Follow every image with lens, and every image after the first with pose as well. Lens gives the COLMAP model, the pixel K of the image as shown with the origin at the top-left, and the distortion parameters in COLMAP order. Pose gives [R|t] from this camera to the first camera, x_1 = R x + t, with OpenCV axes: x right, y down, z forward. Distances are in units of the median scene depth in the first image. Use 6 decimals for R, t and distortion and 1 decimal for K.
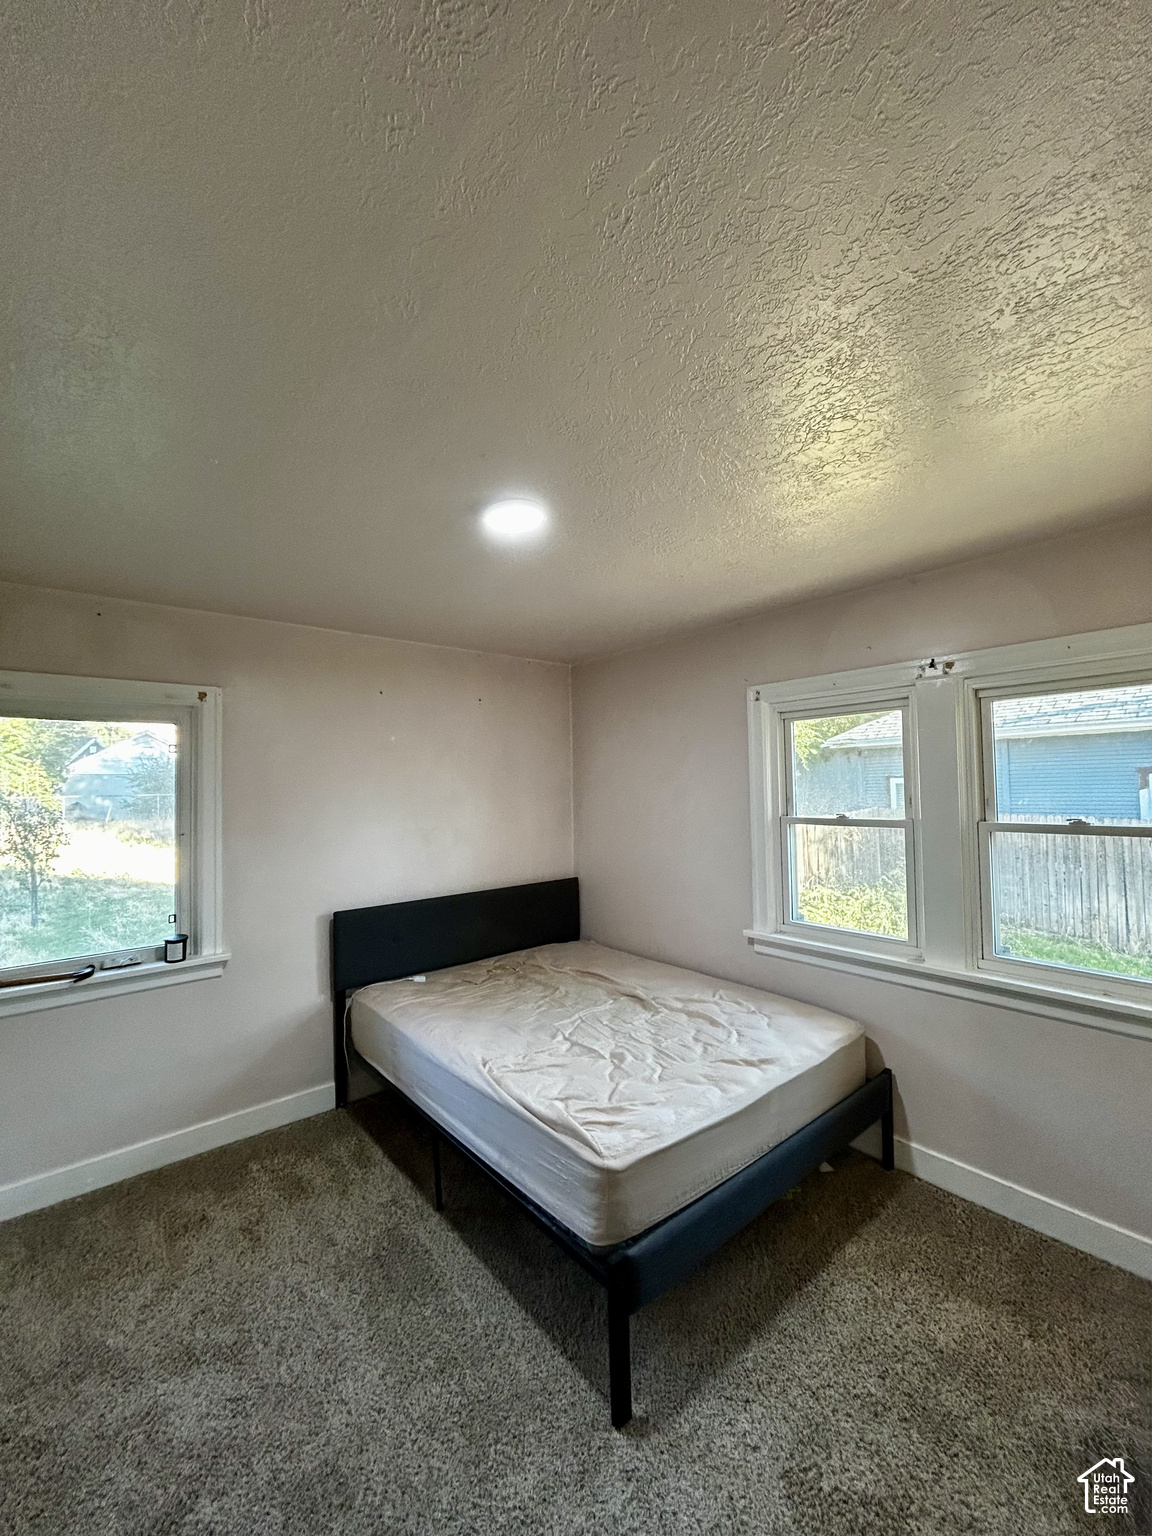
lens RADIAL K [[618.4, 0, 575.9], [0, 618.4, 768.5], [0, 0, 1]] dist [0.002861, 0.000328]
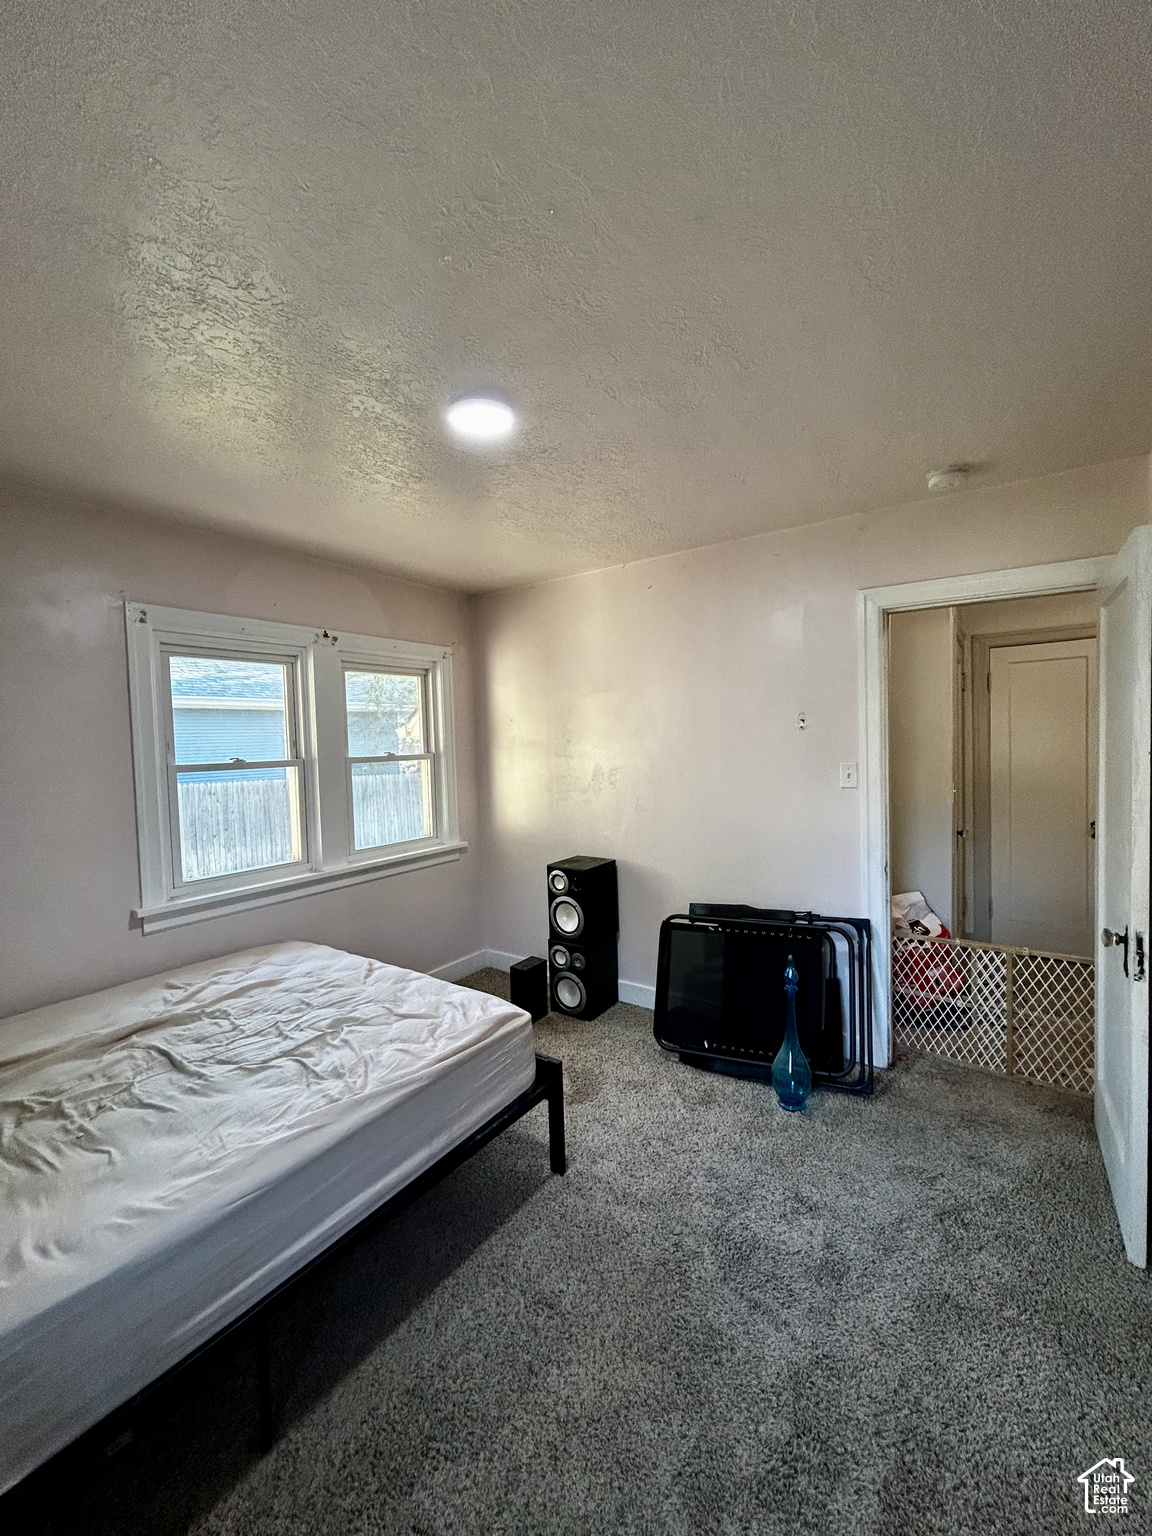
lens RADIAL K [[618.4, 0, 576.4], [0, 618.4, 765.7], [0, 0, 1]] dist [0.002861, 0.000328]
pose [[-0.260307, -0.015369, 0.965404, -0.735715], [0.002376, 0.999860, 0.016558, 0.075174], [-0.965523, 0.006604, -0.260234, 0.772584]]
